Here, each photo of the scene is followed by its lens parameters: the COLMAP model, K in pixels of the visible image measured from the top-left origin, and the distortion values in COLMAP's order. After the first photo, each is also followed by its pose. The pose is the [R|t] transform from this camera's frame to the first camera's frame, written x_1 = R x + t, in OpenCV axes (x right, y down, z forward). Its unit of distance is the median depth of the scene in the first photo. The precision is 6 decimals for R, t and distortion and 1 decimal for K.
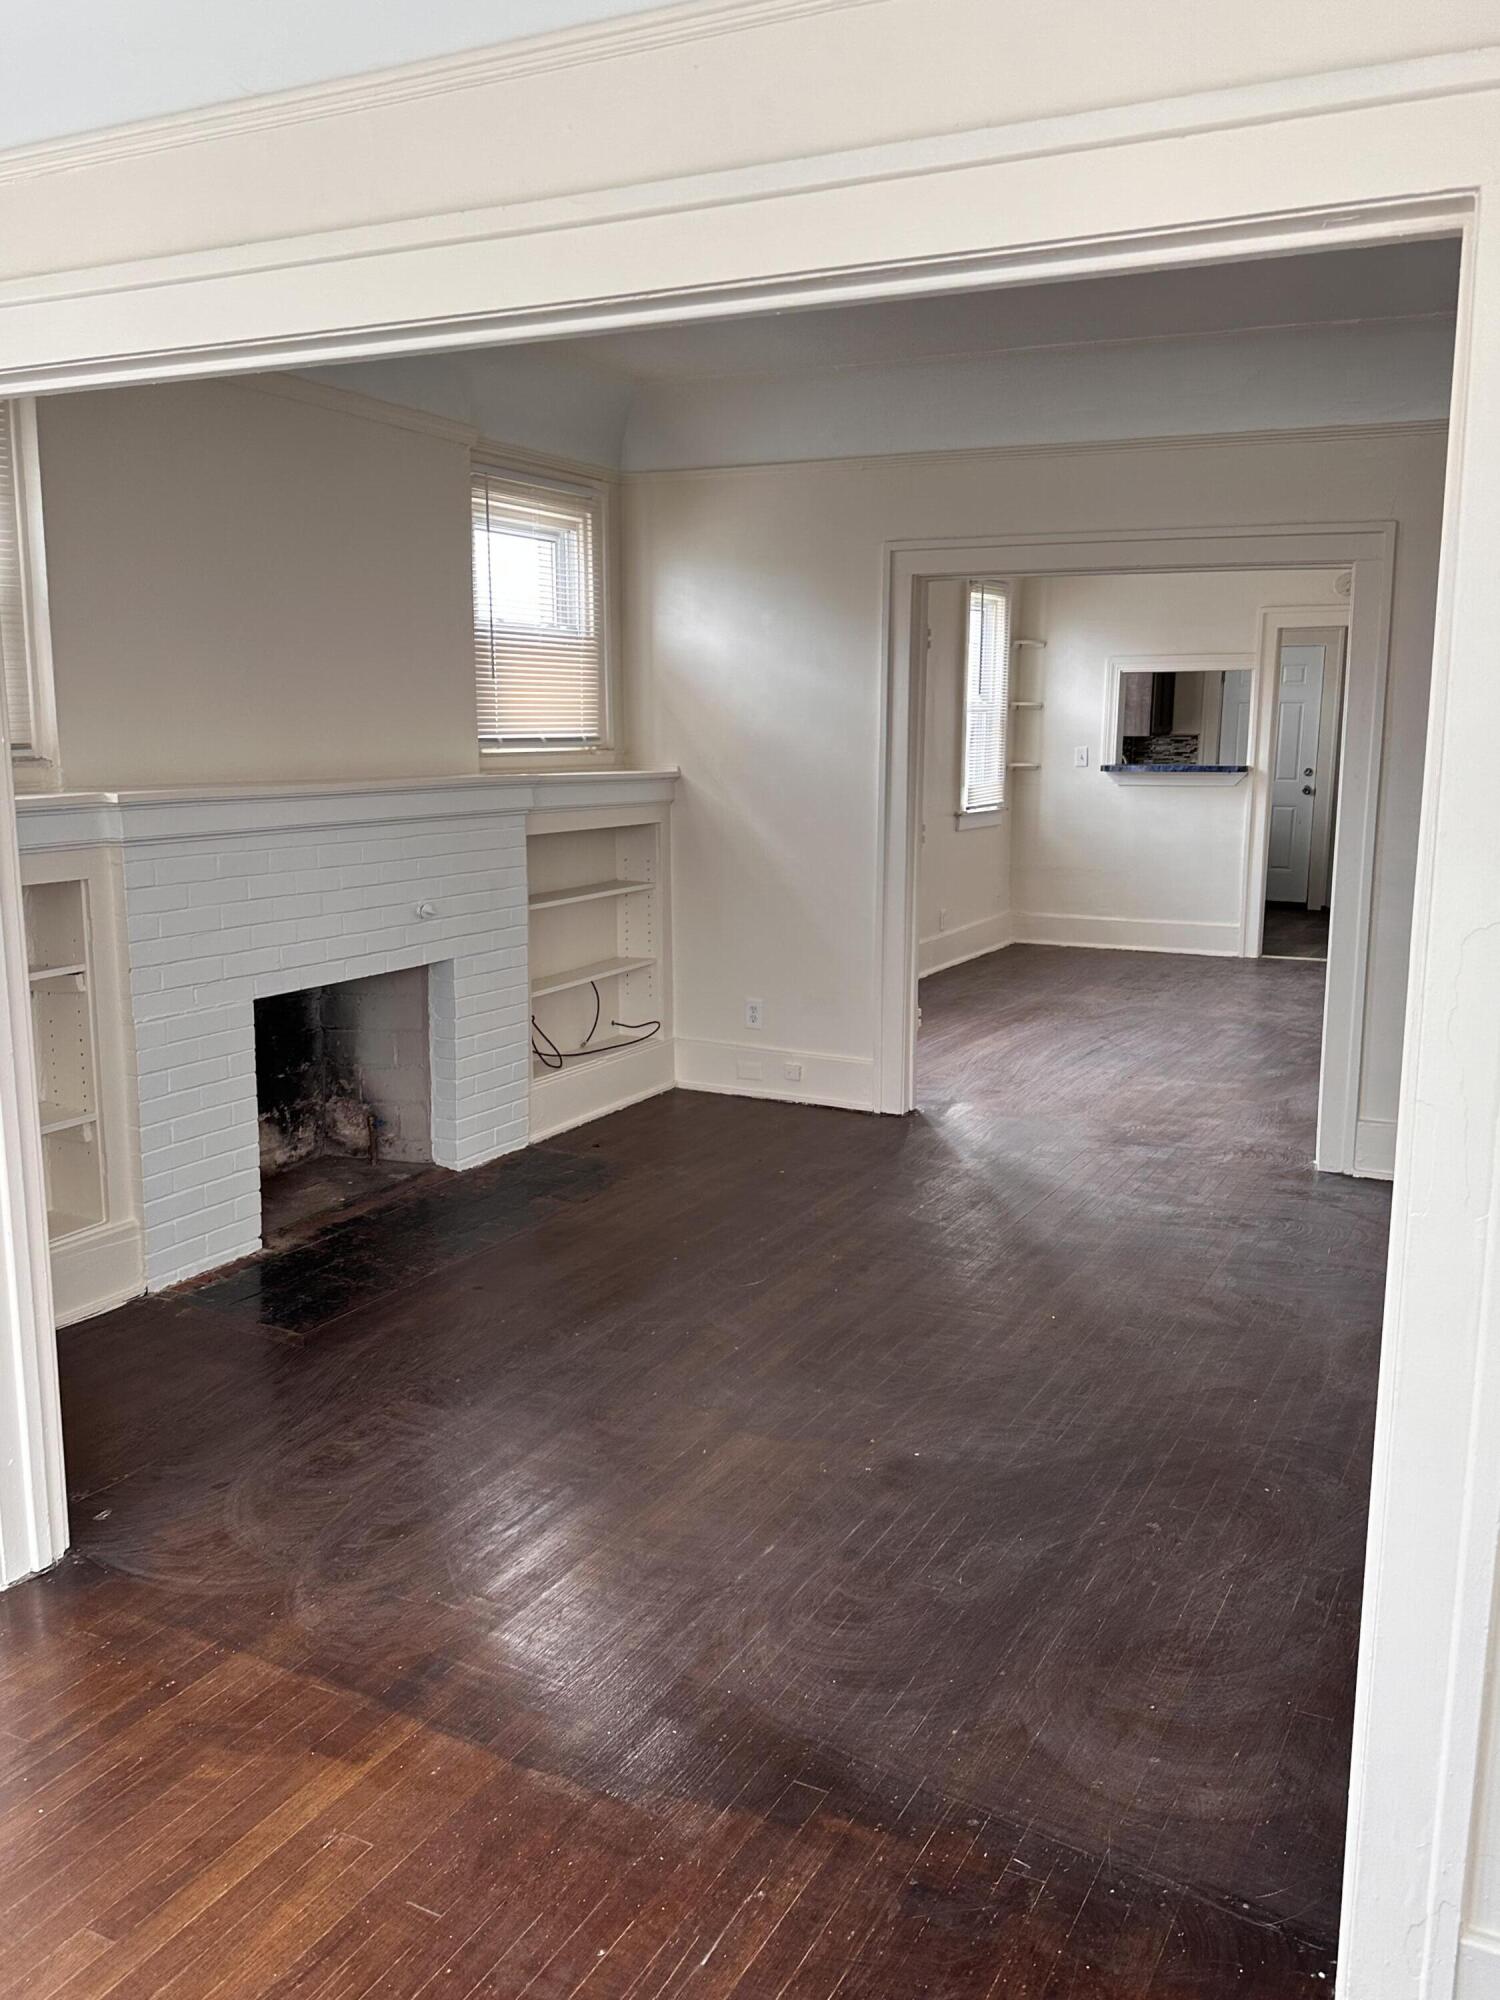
lens RADIAL K [[1670.3, 0, 725.0], [0, 1670.3, 1007.8], [0, 0, 1]] dist [0.144720, -0.155095]
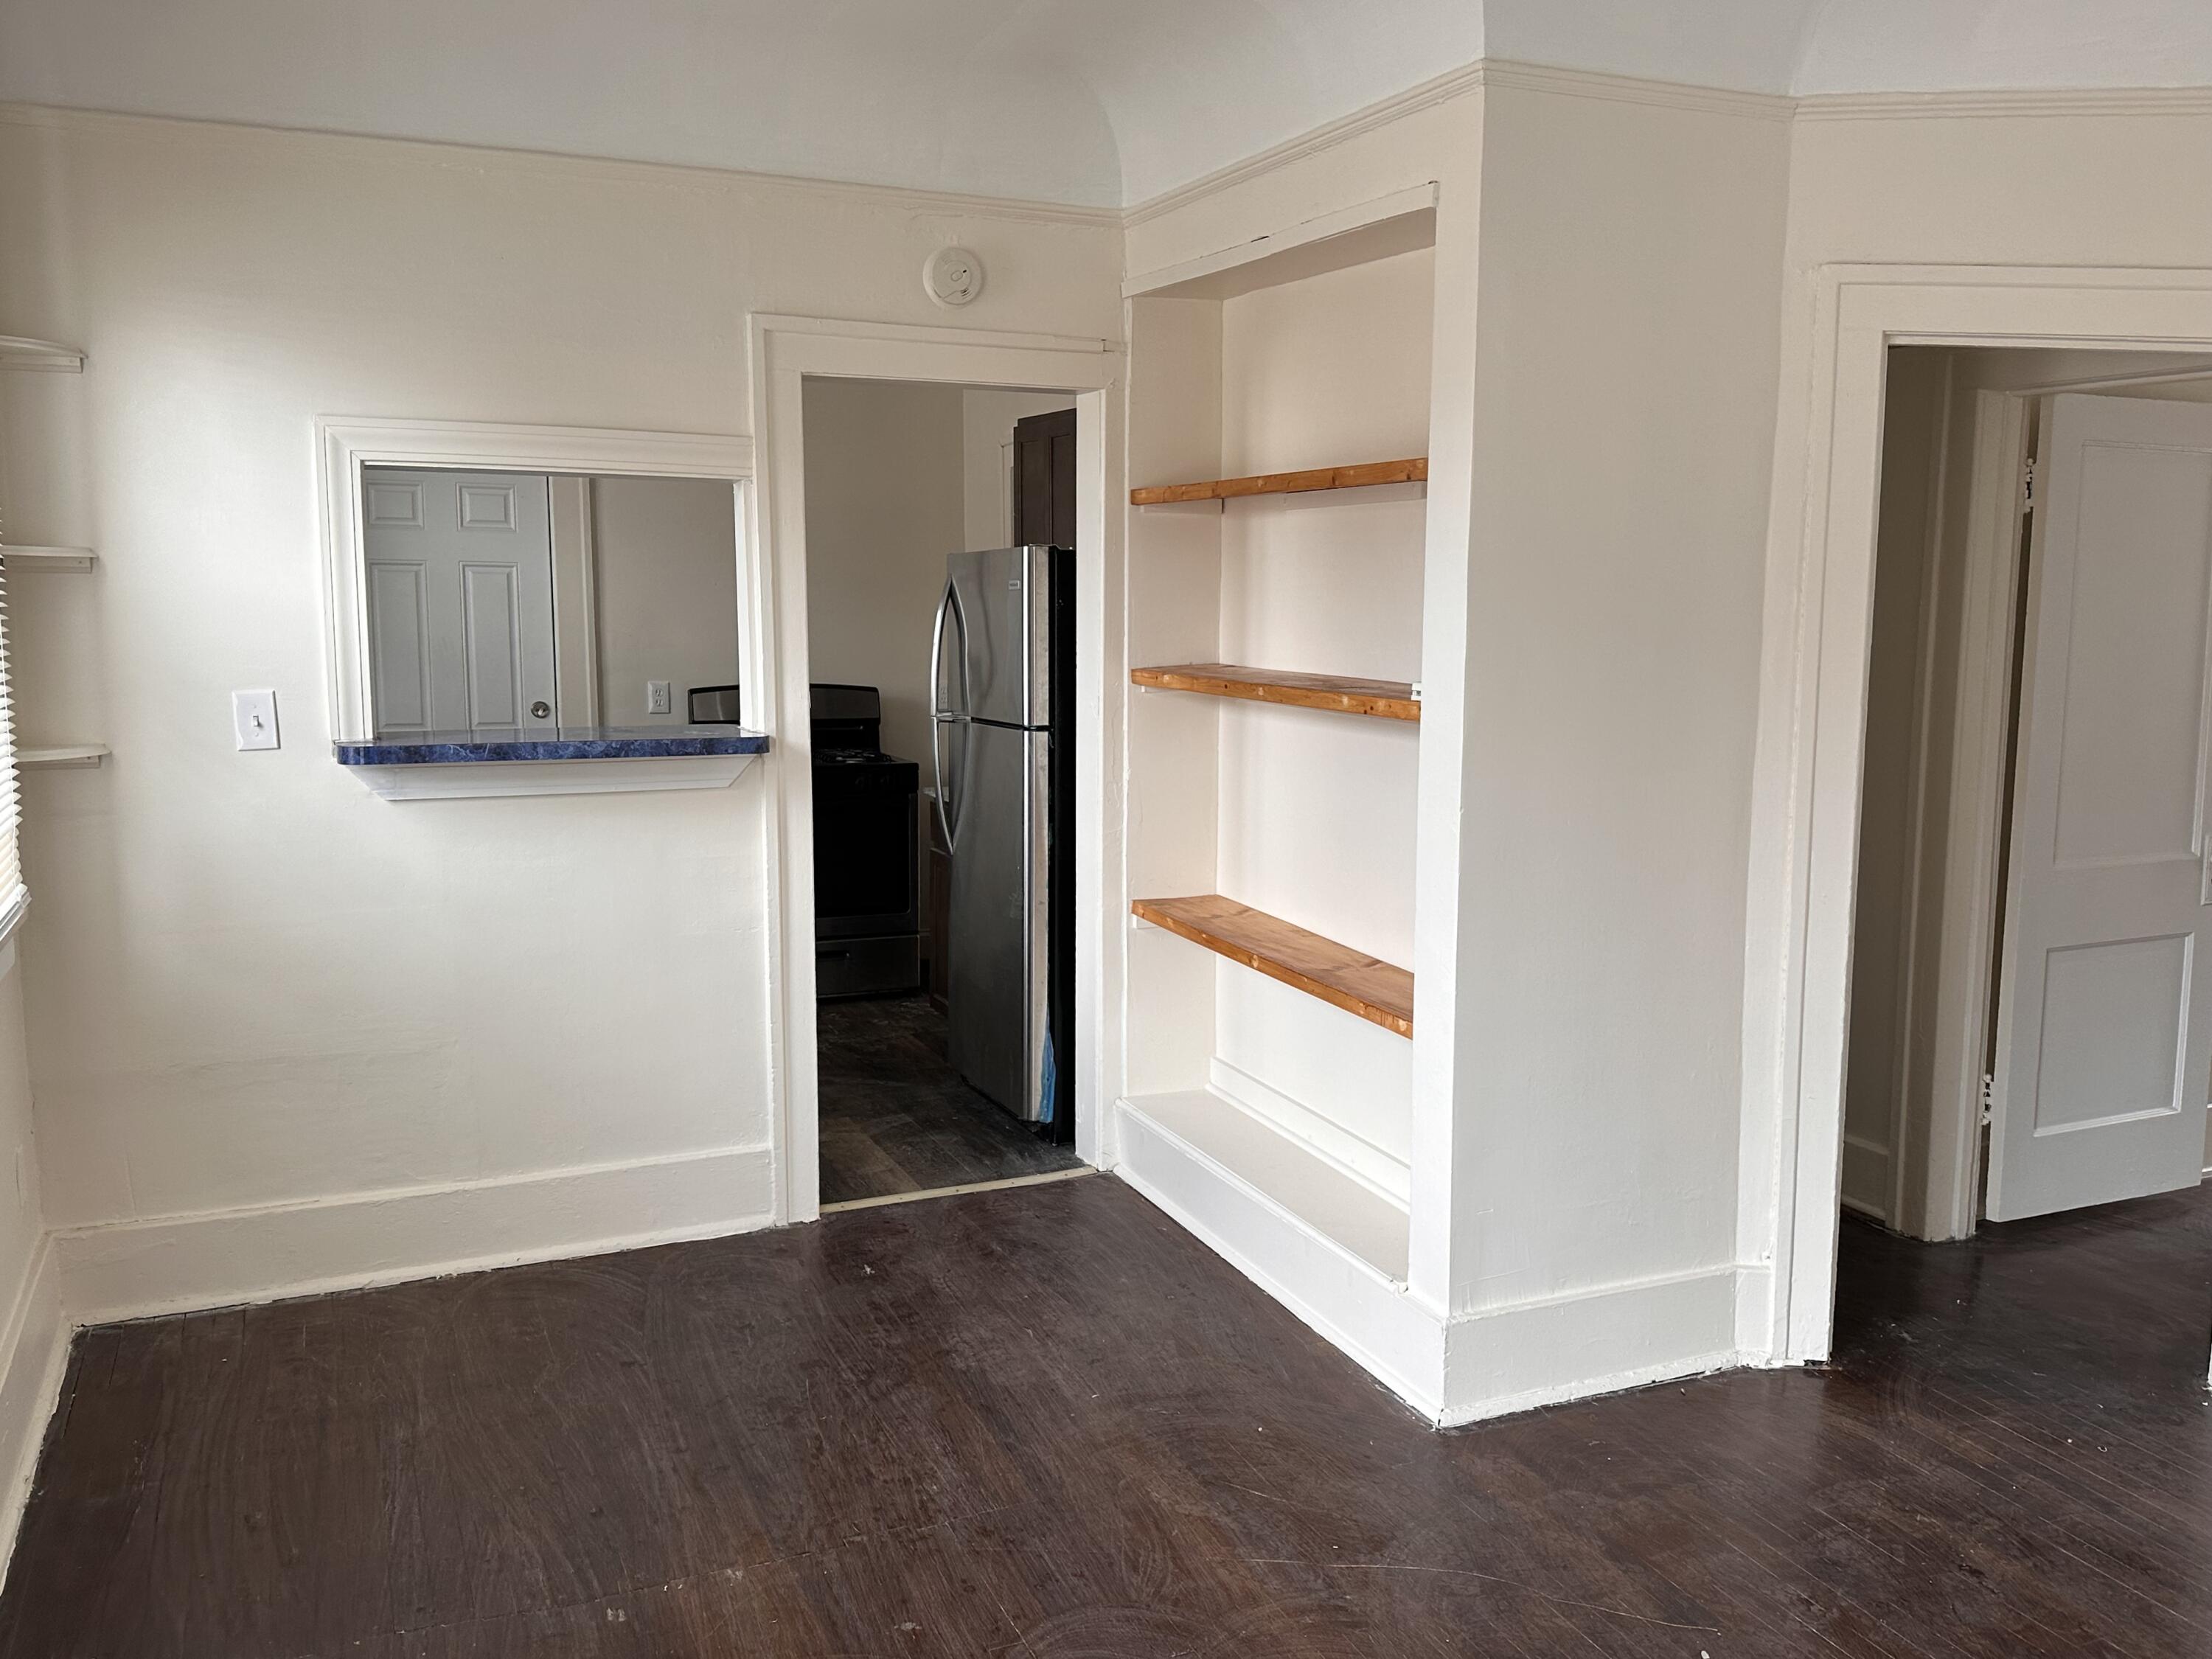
lens RADIAL K [[1847.4, 0, 1112.2], [0, 1847.4, 839.8], [0, 0, 1]] dist [0.144720, -0.155095]
pose [[0.622730, -0.104759, 0.775392, 0.059936], [0.129963, 0.991079, 0.029524, -0.218433], [-0.771568, 0.082386, 0.630790, 1.223640]]
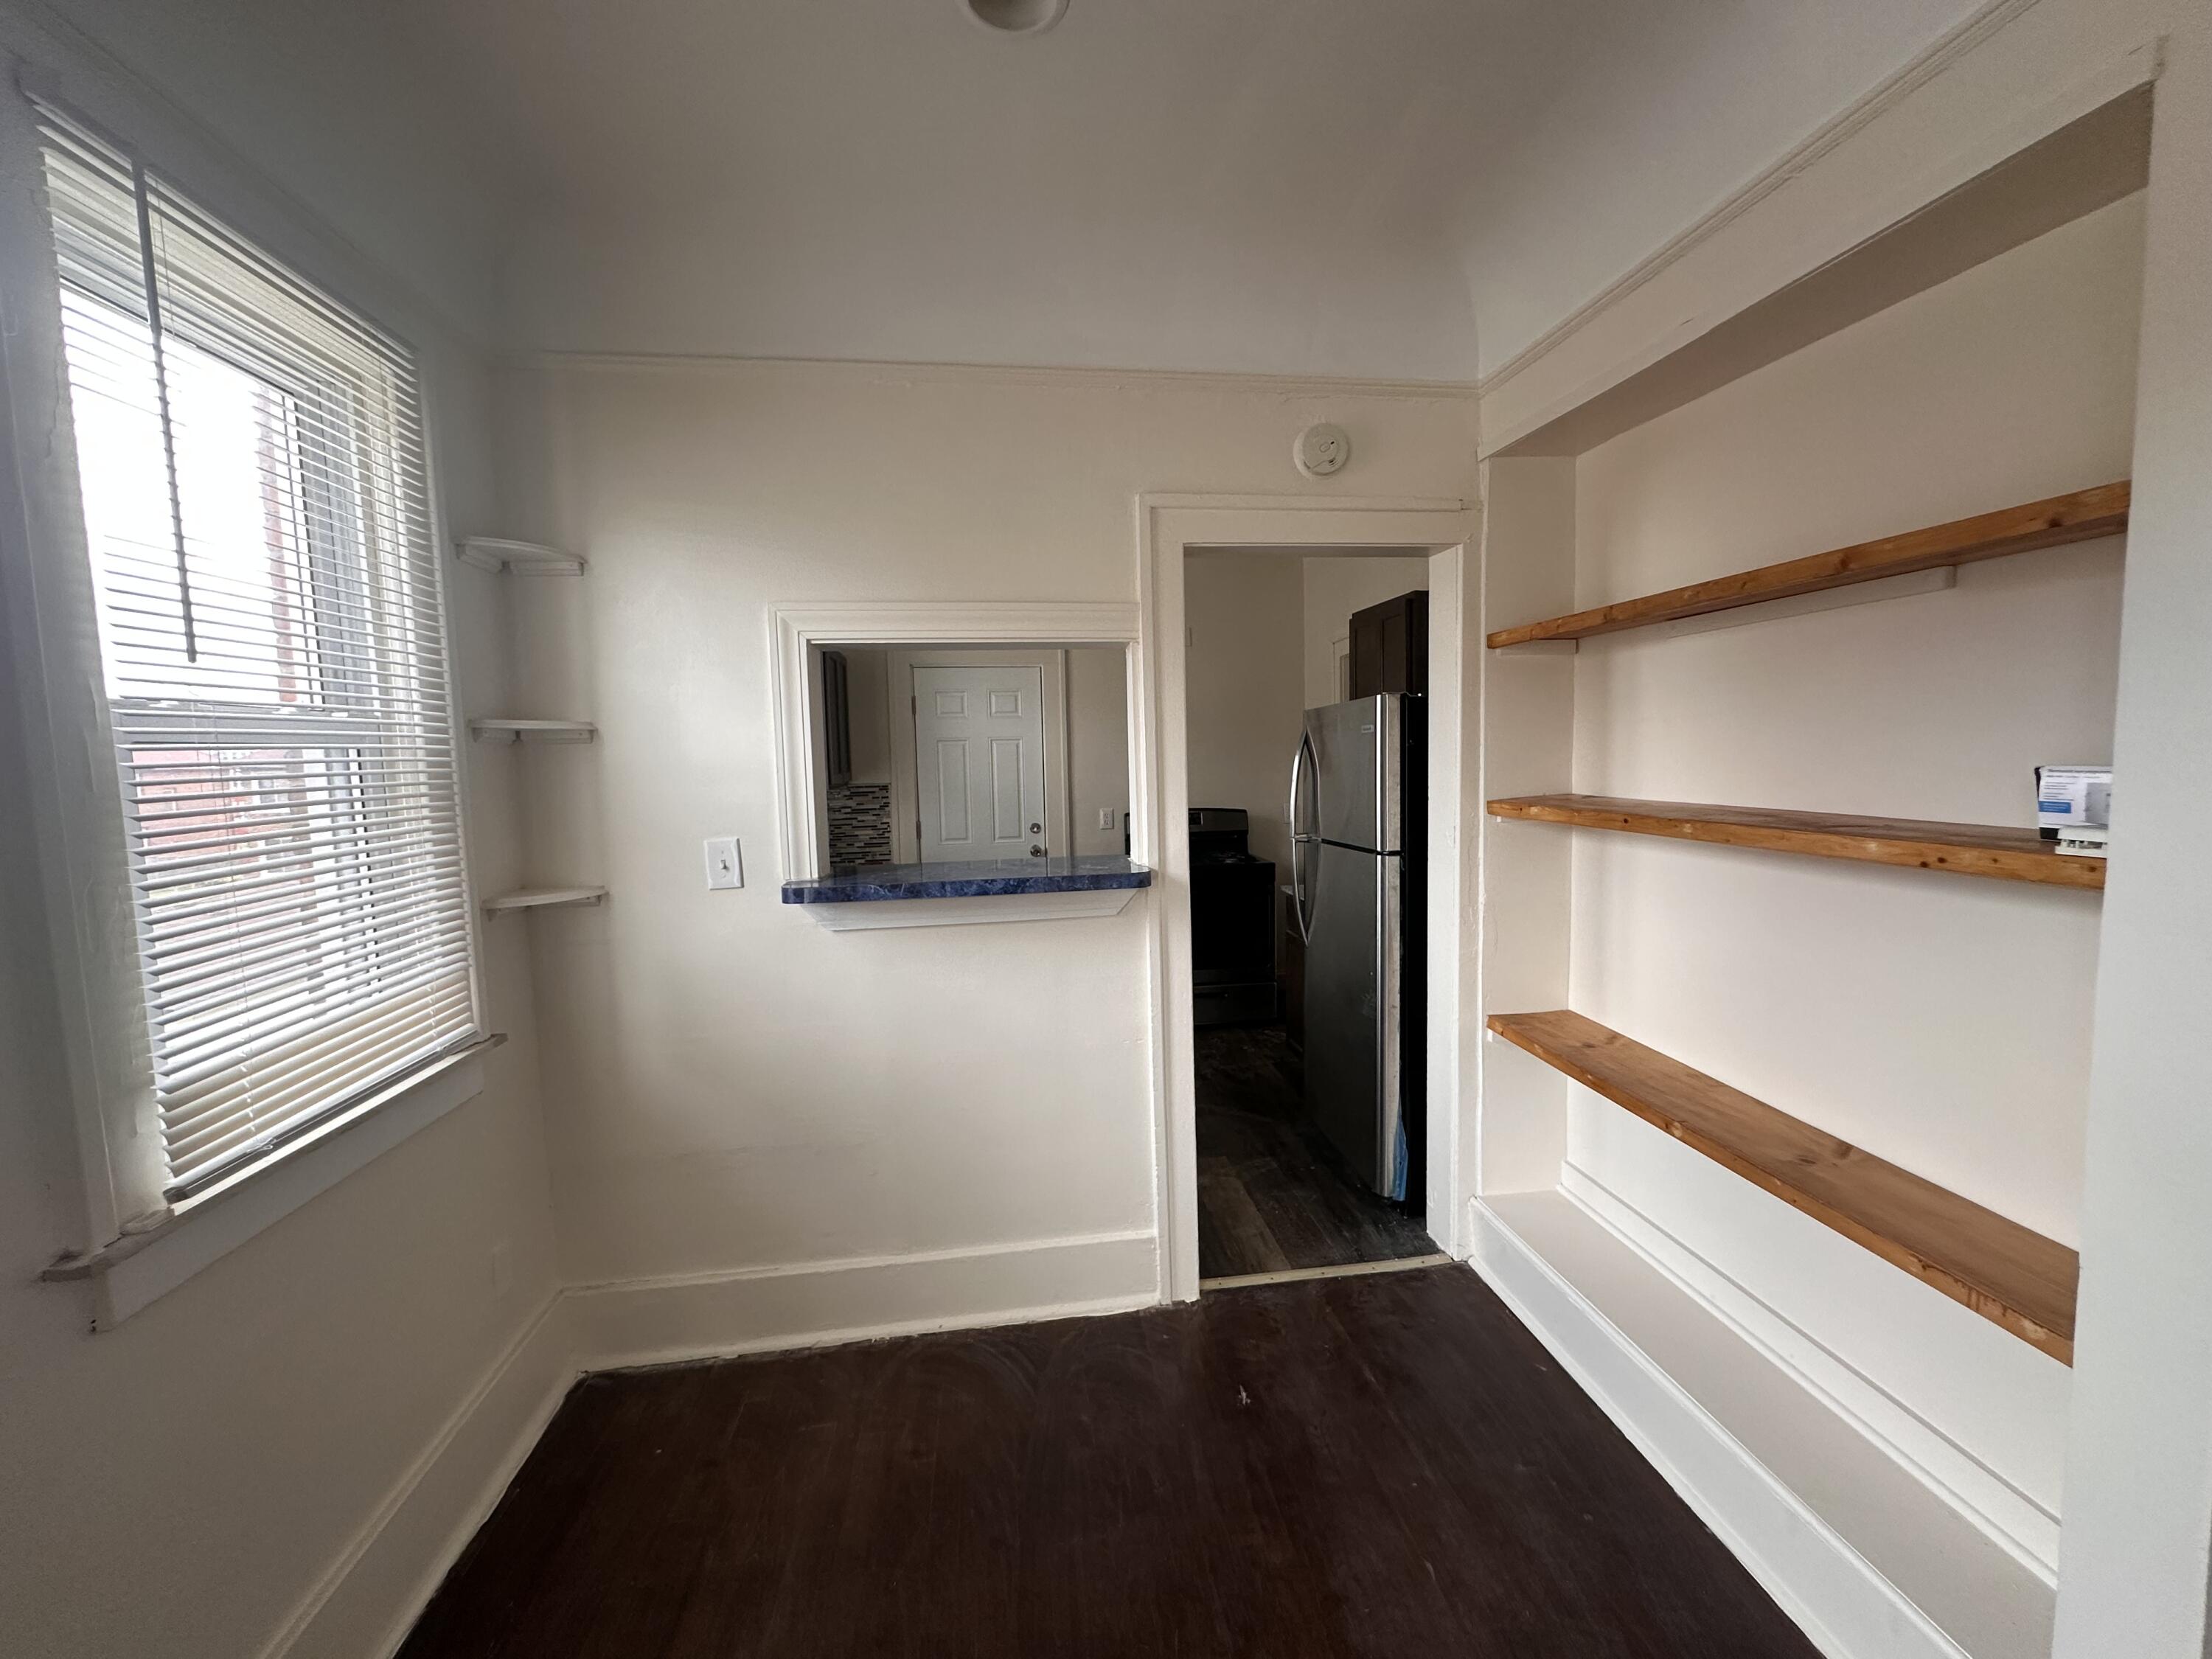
lens RADIAL K [[879.0, 0, 1109.0], [0, 879.0, 829.0], [0, 0, 1]] dist [0.000150, 0.000068]
pose [[0.812563, -0.071754, 0.578439, 0.317371], [0.126571, 0.990435, -0.054940, -0.254351], [-0.568965, 0.117856, 0.813873, 1.488899]]
